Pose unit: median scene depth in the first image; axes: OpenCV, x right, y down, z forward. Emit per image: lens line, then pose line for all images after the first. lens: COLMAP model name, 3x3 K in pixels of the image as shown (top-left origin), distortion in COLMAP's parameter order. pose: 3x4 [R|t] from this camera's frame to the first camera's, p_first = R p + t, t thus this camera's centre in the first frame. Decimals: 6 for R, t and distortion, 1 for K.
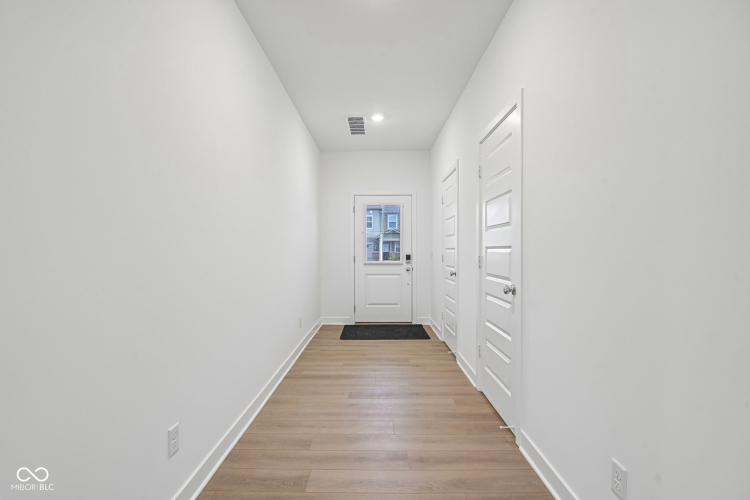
lens RADIAL K [[350.4, 0, 377.4], [0, 350.4, 251.4], [0, 0, 1]] dist [-0.014463, -0.002335]
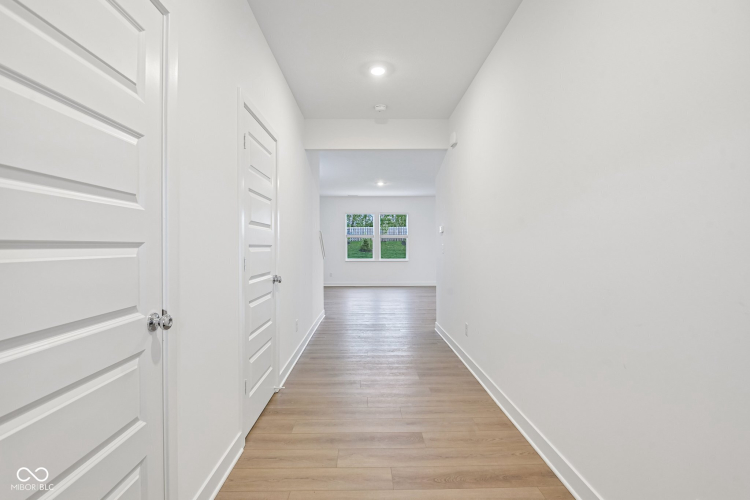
lens RADIAL K [[350.4, 0, 374.5], [0, 350.4, 249.0], [0, 0, 1]] dist [-0.014463, -0.002335]
pose [[-0.999796, 0.008605, -0.018271, 0.036164], [0.008372, 0.999884, 0.012754, -0.011712], [0.018378, 0.012599, -0.999752, 1.911603]]
